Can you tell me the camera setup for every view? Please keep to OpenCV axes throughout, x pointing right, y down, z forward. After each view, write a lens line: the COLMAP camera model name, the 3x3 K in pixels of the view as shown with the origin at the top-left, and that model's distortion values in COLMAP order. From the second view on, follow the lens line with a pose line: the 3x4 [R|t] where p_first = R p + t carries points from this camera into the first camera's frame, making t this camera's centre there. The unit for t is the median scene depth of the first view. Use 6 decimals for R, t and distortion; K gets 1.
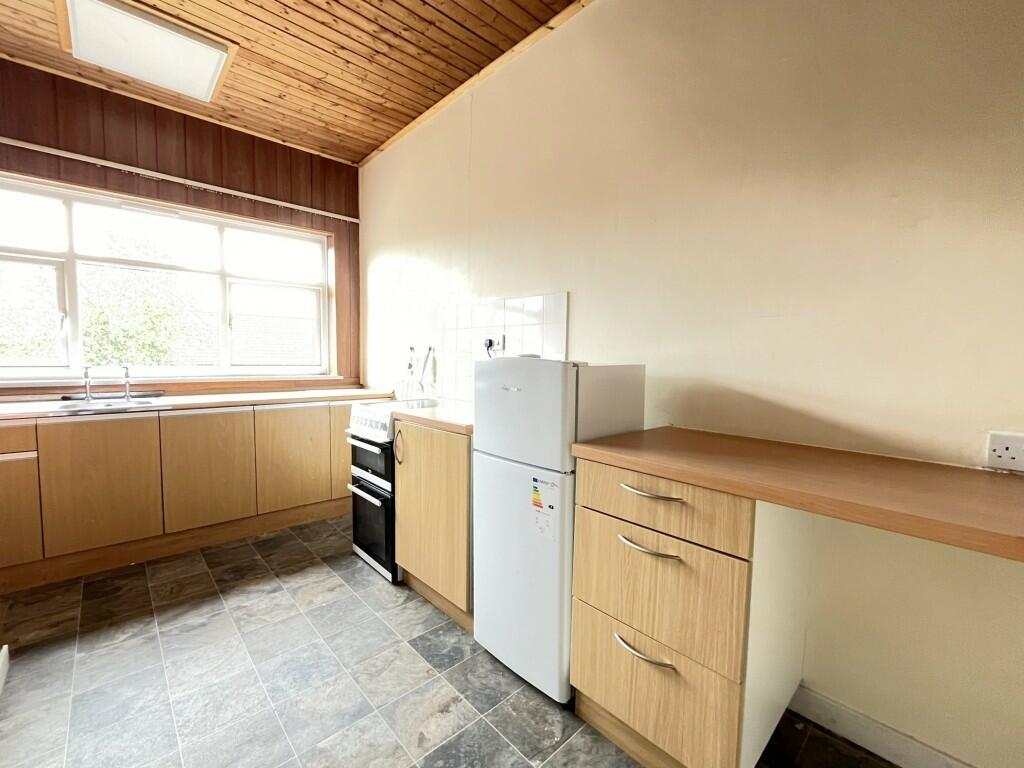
lens RADIAL K [[424.8, 0, 512.0], [0, 424.8, 384.0], [0, 0, 1]] dist [-0.000227, -0.000089]
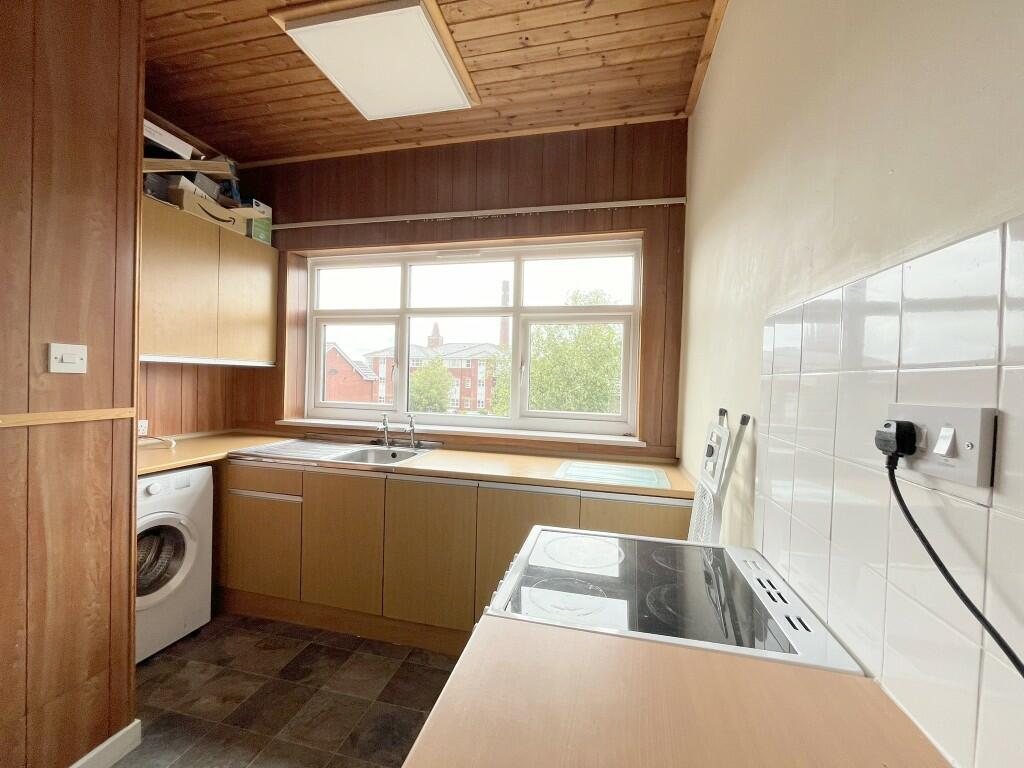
lens RADIAL K [[411.1, 0, 512.0], [0, 411.1, 384.0], [0, 0, 1]] dist [-0.002668, -0.000414]
pose [[0.554671, 0.011785, -0.831986, 0.010050], [-0.077929, 0.996240, -0.037842, -0.084291], [0.828412, 0.085825, 0.553504, 0.589666]]
